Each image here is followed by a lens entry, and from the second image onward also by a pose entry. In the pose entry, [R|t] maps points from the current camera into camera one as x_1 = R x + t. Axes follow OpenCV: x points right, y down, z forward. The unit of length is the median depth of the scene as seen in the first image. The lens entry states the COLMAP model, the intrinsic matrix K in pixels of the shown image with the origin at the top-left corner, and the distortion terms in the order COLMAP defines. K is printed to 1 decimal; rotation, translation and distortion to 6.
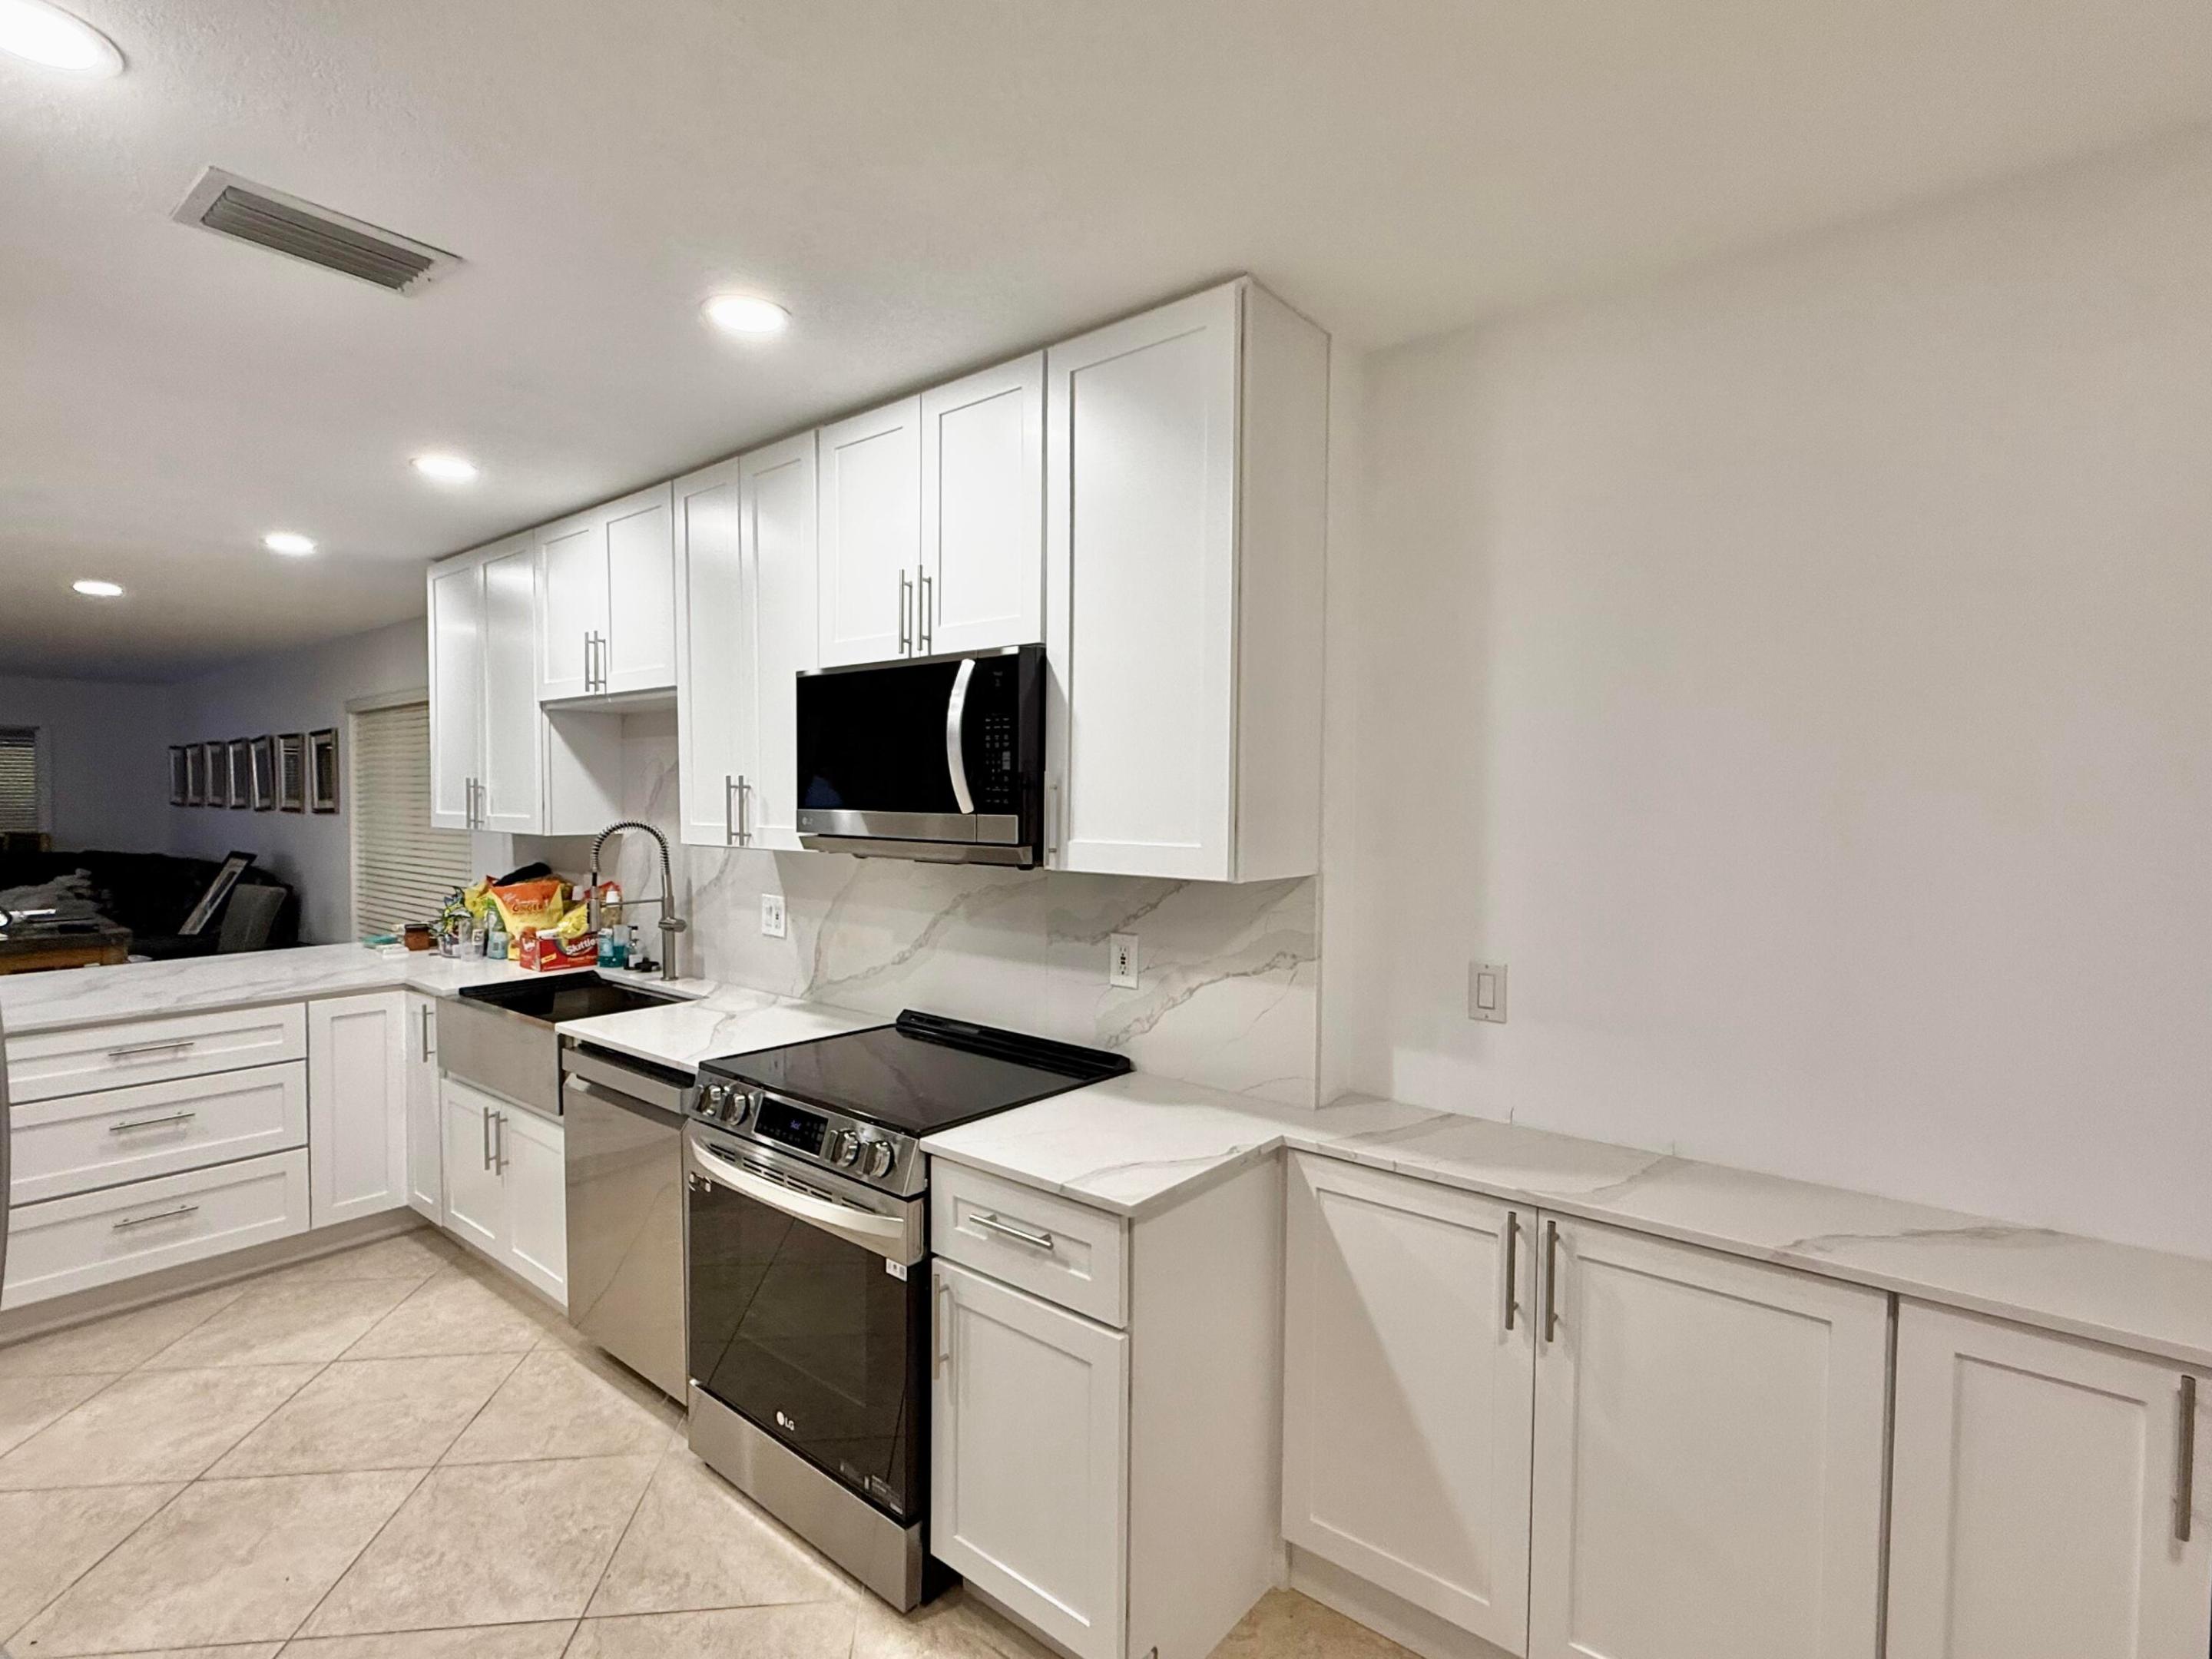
lens RADIAL K [[1071.3, 0, 1099.5], [0, 1071.3, 826.2], [0, 0, 1]] dist [0.000529, -0.000513]
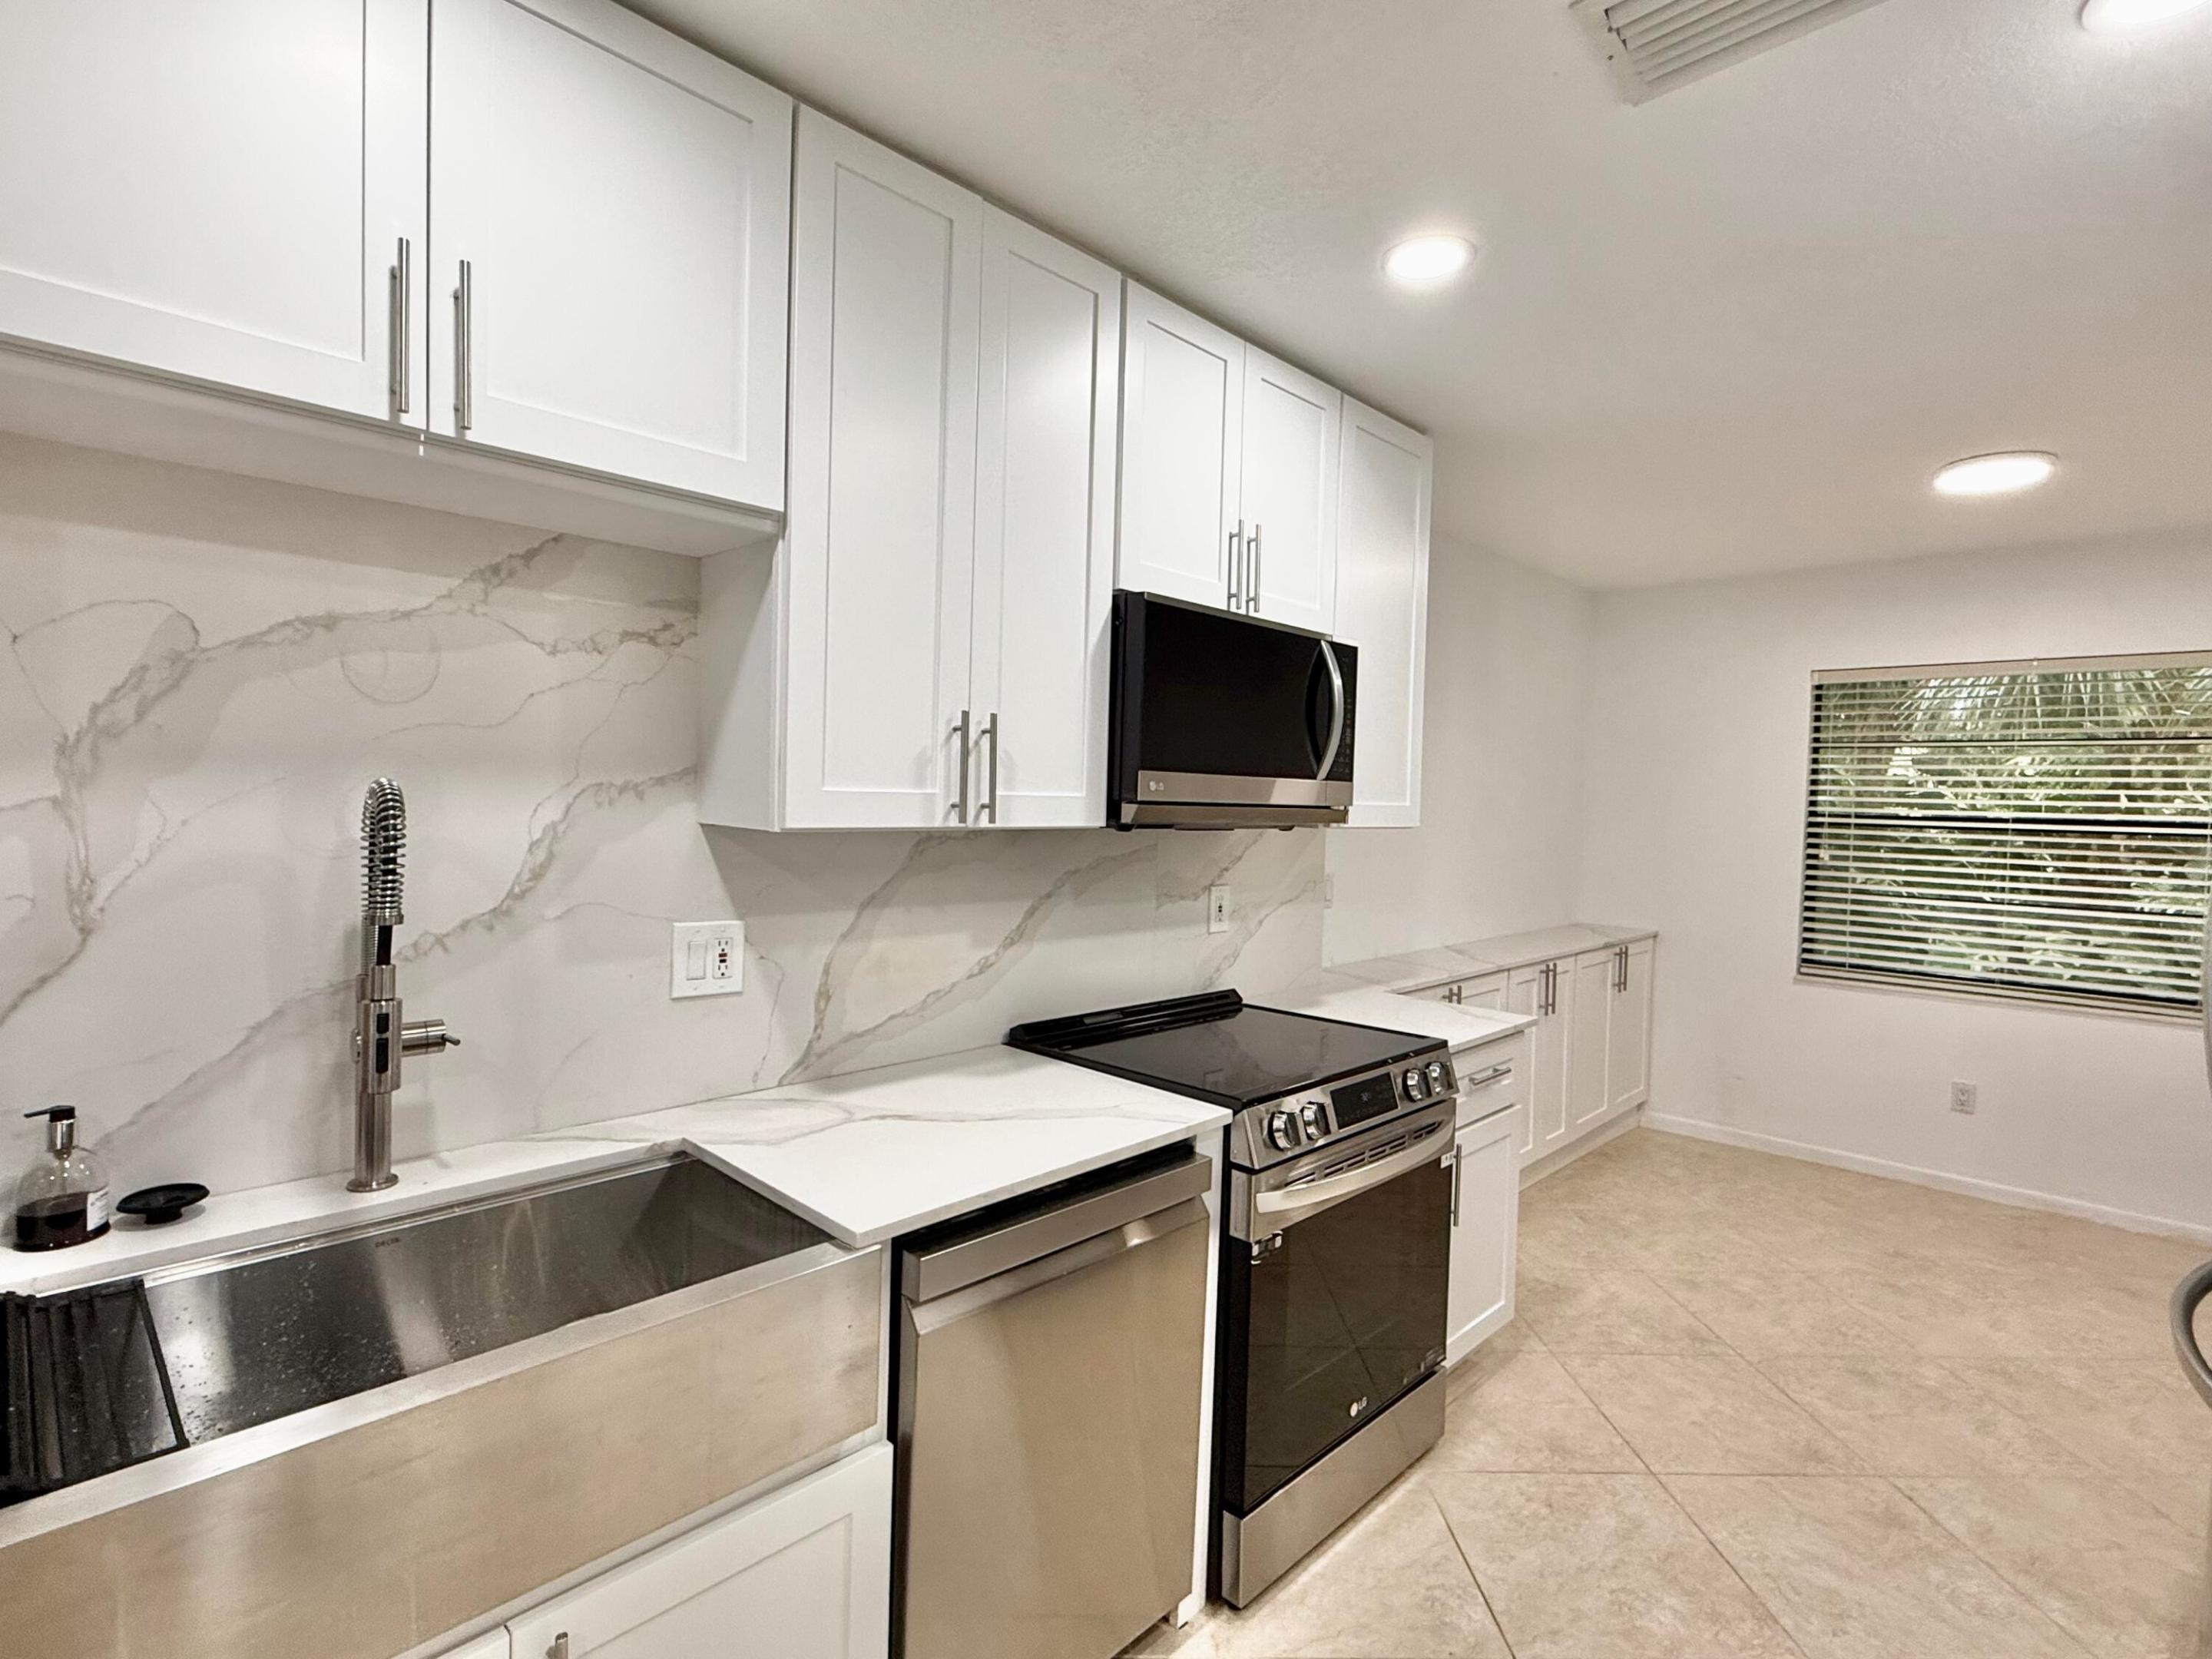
lens RADIAL K [[1071.3, 0, 1100.7], [0, 1071.3, 831.8], [0, 0, 1]] dist [0.000529, -0.000513]
pose [[0.081706, -0.034949, 0.996044, -1.099367], [0.005705, 0.999385, 0.034598, 0.002246], [-0.996640, 0.002856, 0.081855, 1.006508]]
